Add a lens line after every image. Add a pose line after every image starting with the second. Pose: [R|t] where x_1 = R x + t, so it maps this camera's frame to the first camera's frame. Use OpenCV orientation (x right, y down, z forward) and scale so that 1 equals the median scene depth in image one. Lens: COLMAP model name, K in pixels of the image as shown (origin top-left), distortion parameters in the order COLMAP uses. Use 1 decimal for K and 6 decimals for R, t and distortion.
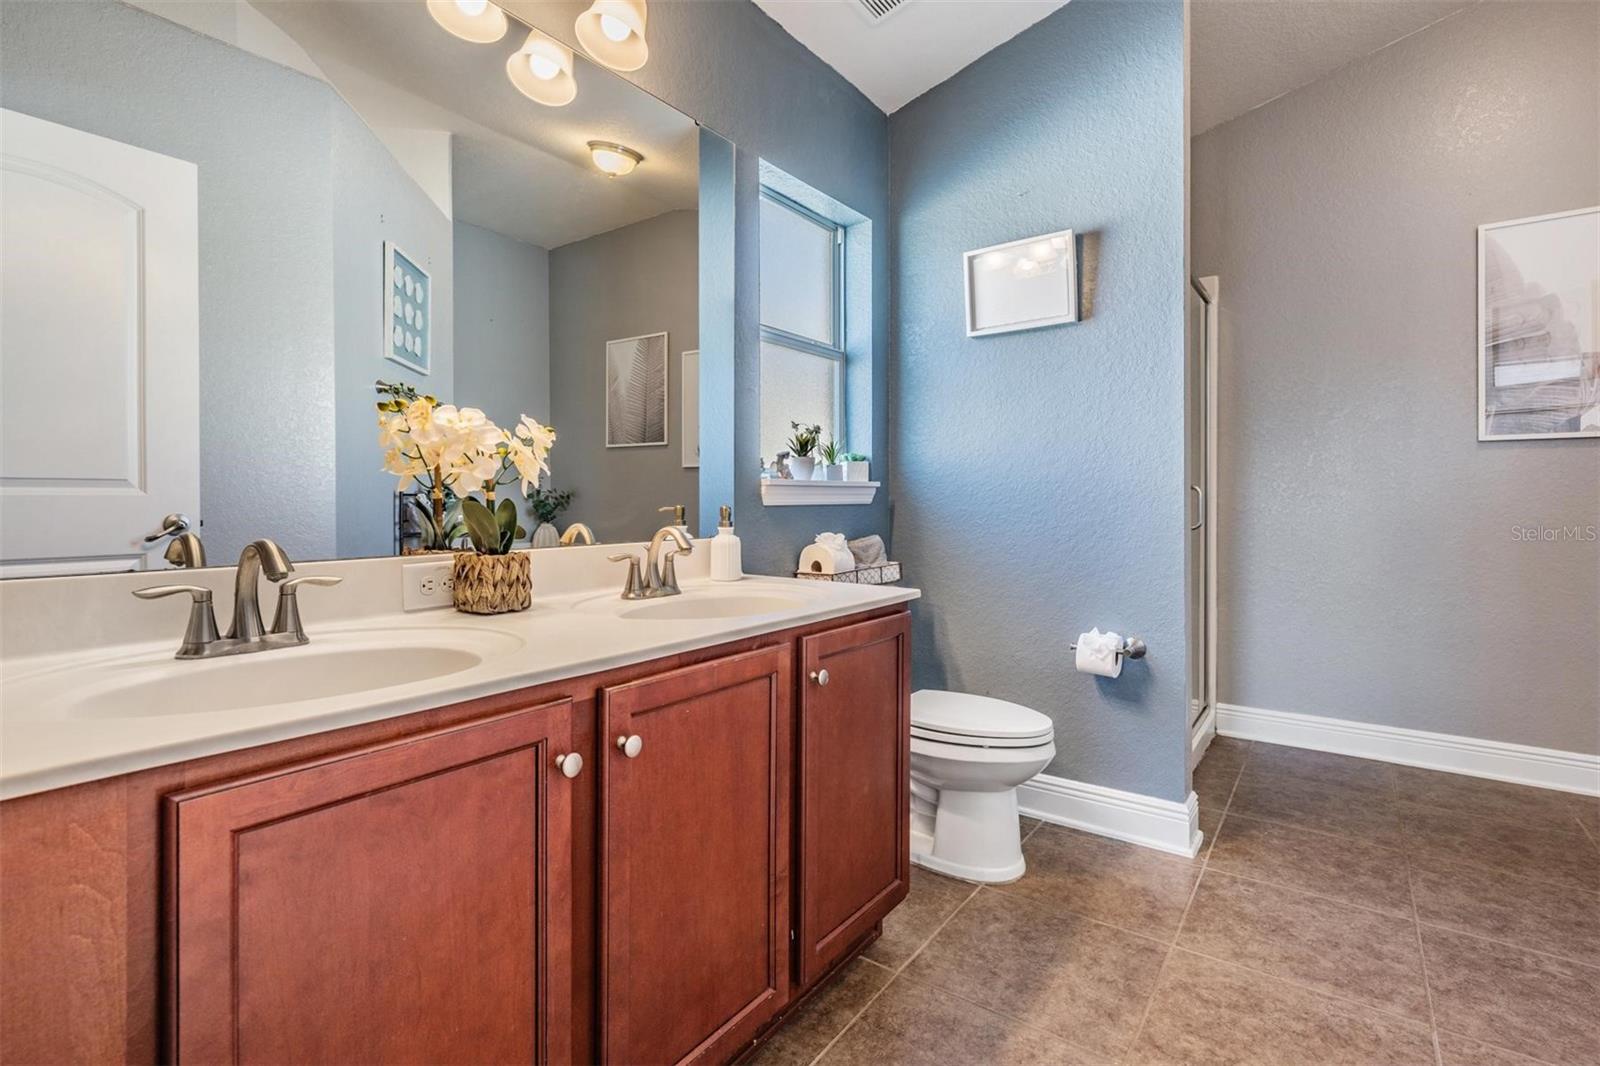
lens RADIAL K [[754.1, 0, 794.6], [0, 754.1, 508.6], [0, 0, 1]] dist [0.001439, -0.000427]
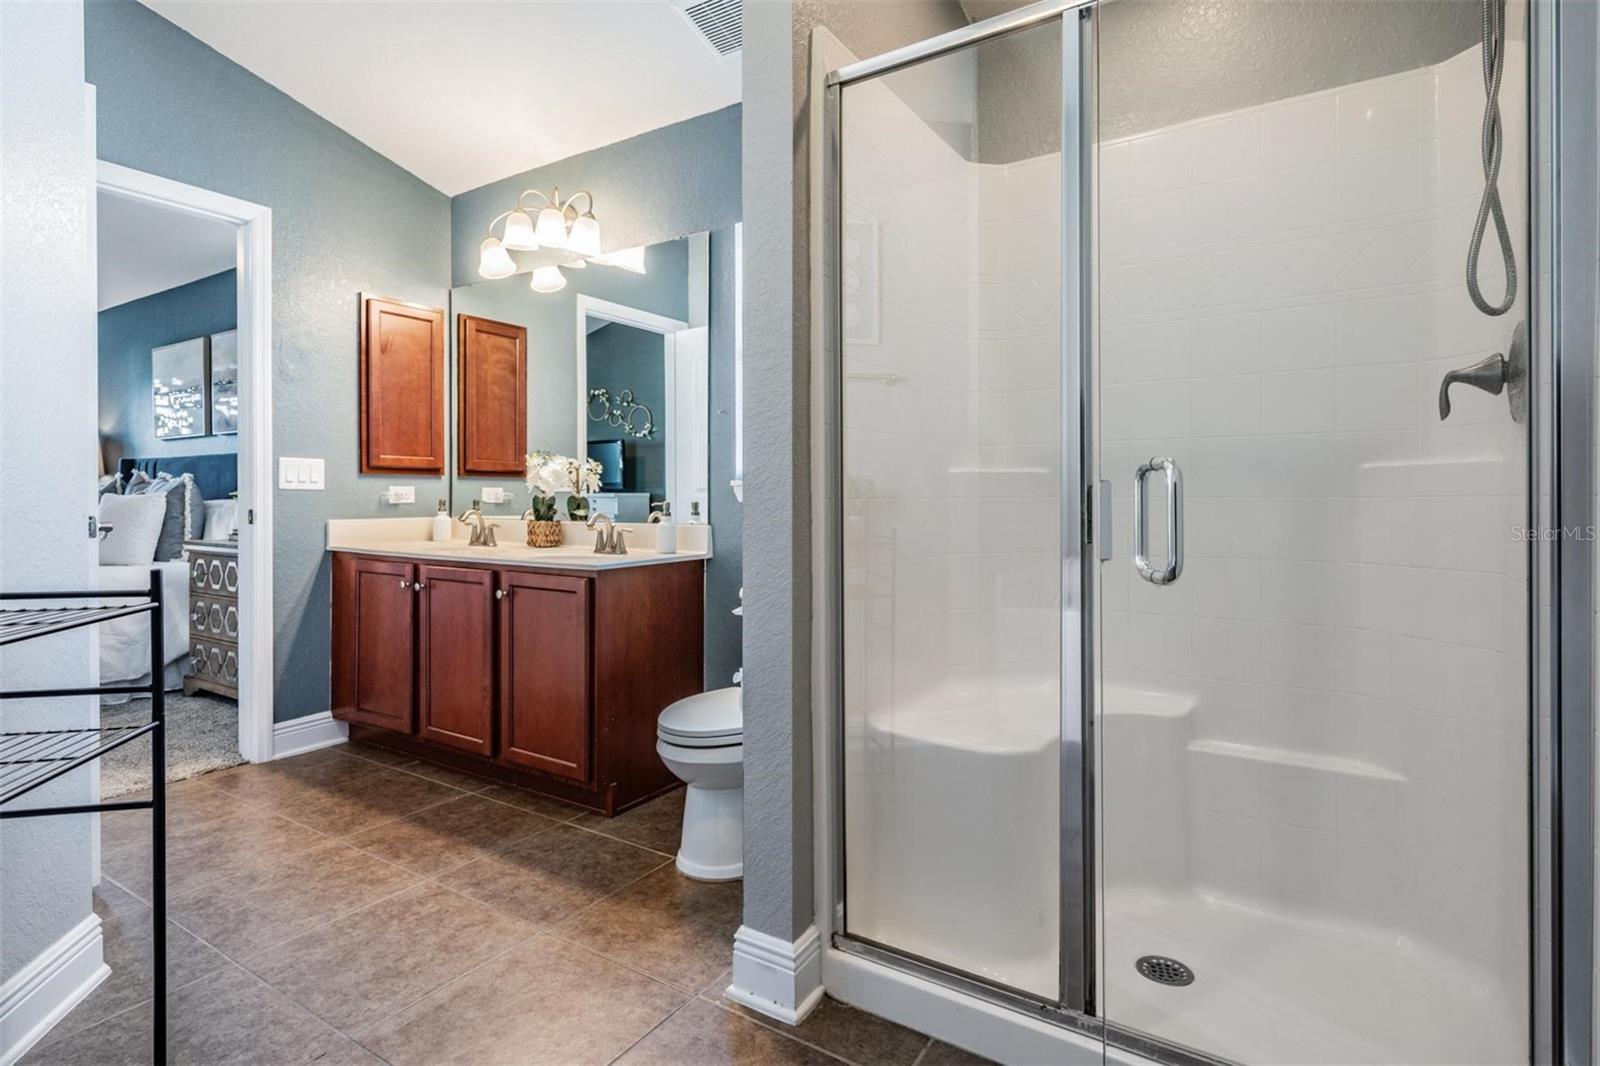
lens RADIAL K [[815.0, 0, 800.0], [0, 815.0, 533.0], [0, 0, 1]] dist [0.001226, -0.000128]
pose [[0.058703, 0.042546, -0.997368, 1.824985], [-0.011431, 0.999055, 0.041945, -0.011880], [0.998210, 0.008939, 0.059134, 1.451718]]
